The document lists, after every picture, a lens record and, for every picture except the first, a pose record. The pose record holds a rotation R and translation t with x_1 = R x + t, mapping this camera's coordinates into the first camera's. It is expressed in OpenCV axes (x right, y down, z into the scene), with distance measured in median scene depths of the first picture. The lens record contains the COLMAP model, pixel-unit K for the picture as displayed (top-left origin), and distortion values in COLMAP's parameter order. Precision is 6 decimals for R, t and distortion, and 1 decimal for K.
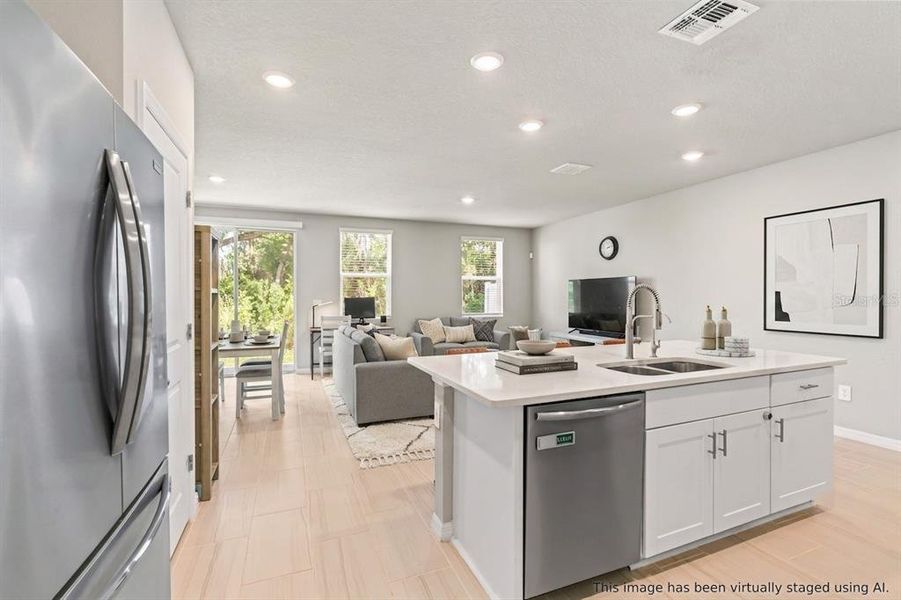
lens RADIAL K [[405.2, 0, 454.3], [0, 405.2, 290.8], [0, 0, 1]] dist [-0.000379, -0.000156]
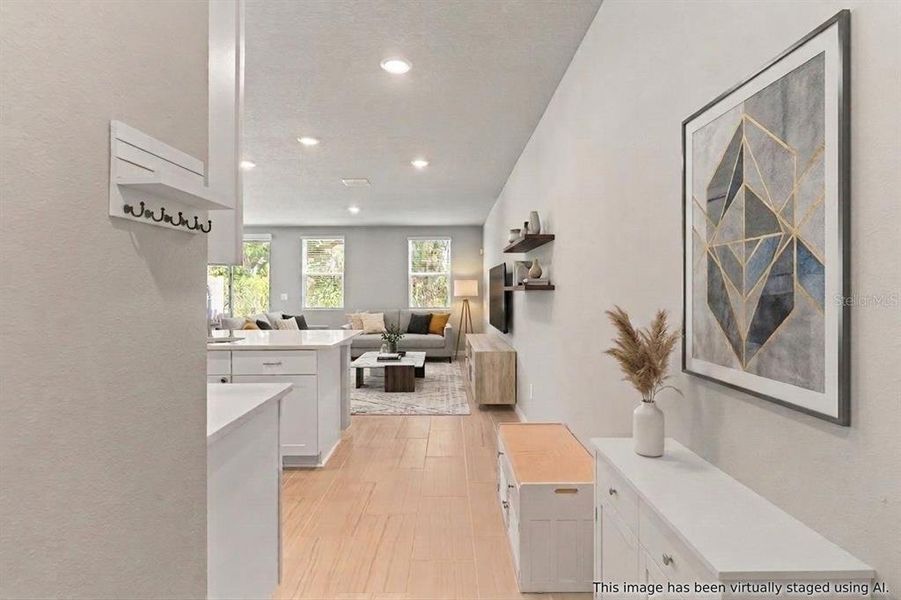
lens RADIAL K [[404.4, 0, 454.2], [0, 404.4, 291.1], [0, 0, 1]] dist [-0.001544, 0.000239]
pose [[0.927916, 0.000713, -0.372789, 1.989548], [0.003916, 0.999924, 0.011660, 0.001398], [0.372770, -0.012280, 0.927843, 0.074615]]
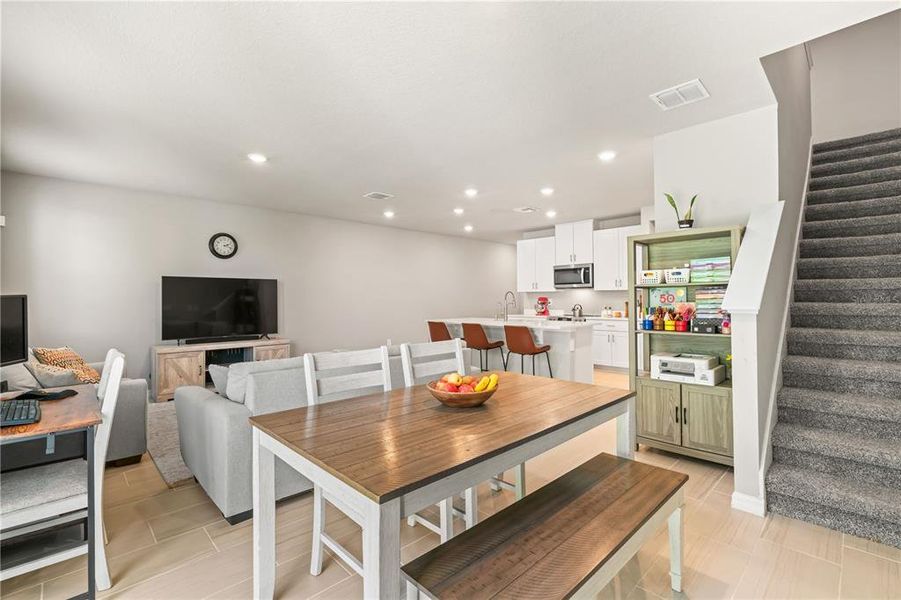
lens RADIAL K [[402.4, 0, 453.2], [0, 402.4, 298.4], [0, 0, 1]] dist [-0.002527, -0.000172]
pose [[-0.365925, 0.005397, 0.930629, -1.969650], [-0.001988, 0.999976, -0.006581, 0.058530], [-0.930642, -0.004258, -0.365906, 2.540673]]
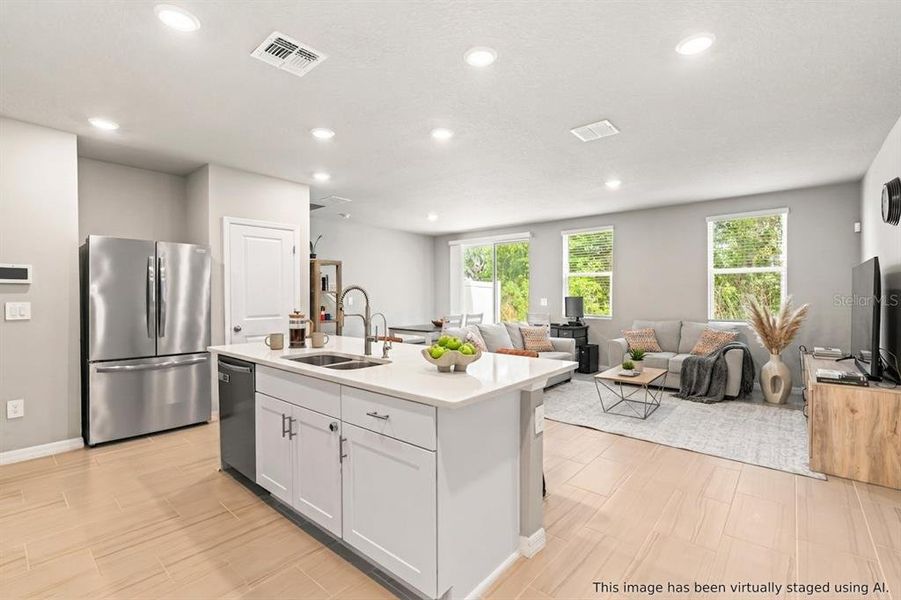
lens RADIAL K [[402.4, 0, 453.2], [0, 402.4, 298.4], [0, 0, 1]] dist [-0.002527, -0.000172]
pose [[0.455814, 0.008664, -0.890033, 1.722652], [0.009105, 0.999855, 0.014396, 0.008427], [0.890029, -0.014666, 0.455669, 0.842281]]
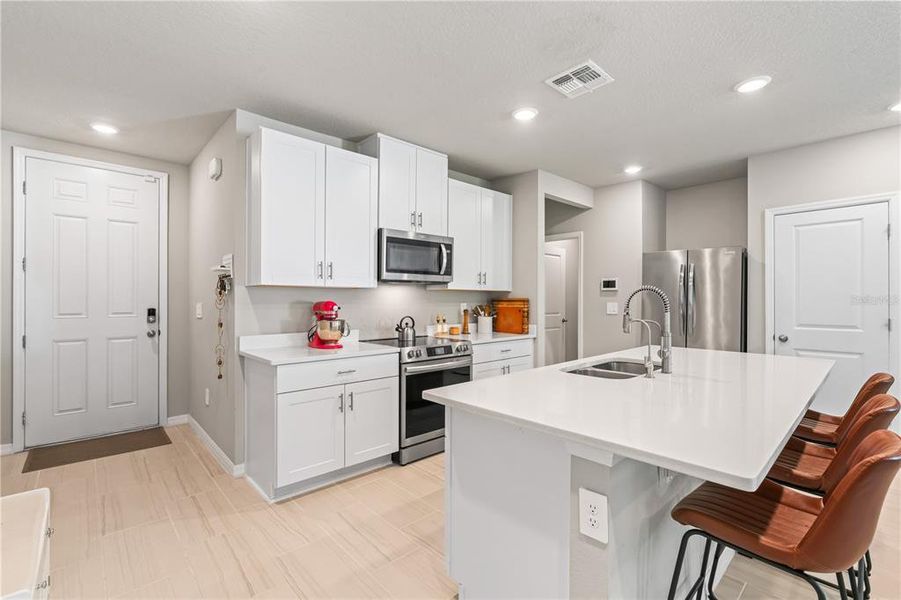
lens RADIAL K [[402.4, 0, 453.2], [0, 402.4, 298.4], [0, 0, 1]] dist [-0.002527, -0.000172]
pose [[-0.938287, -0.001924, -0.345852, 1.330104], [0.001351, 0.999957, -0.009228, 0.025209], [0.345855, -0.009126, -0.938244, 1.909122]]
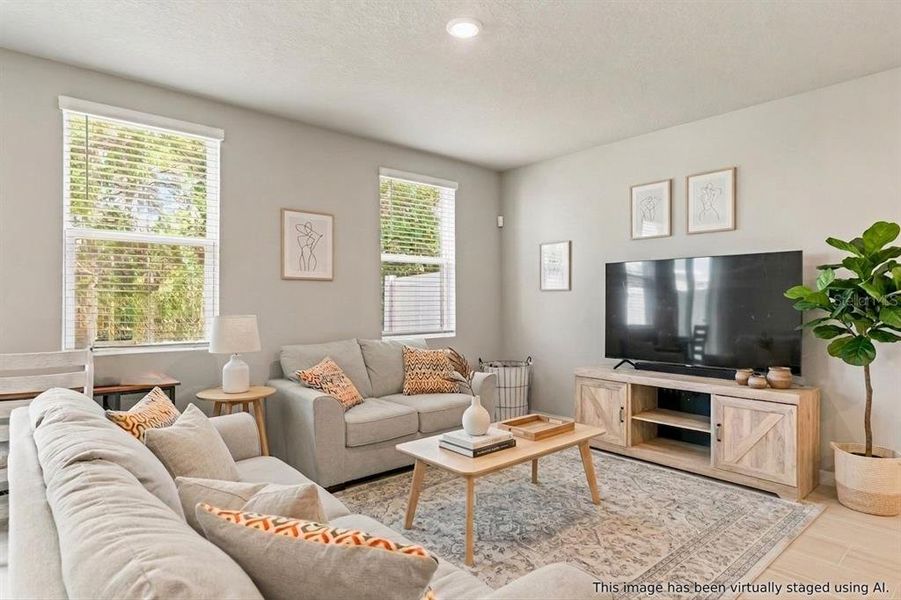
lens RADIAL K [[498.5, 0, 450.5], [0, 498.5, 300.0], [0, 0, 1]] dist [-0.002671, 0.000069]
pose [[0.945261, 0.001742, 0.326310, -0.340679], [-0.003758, 0.999978, 0.005546, 0.053913], [-0.326293, -0.006469, 0.945247, 1.559965]]
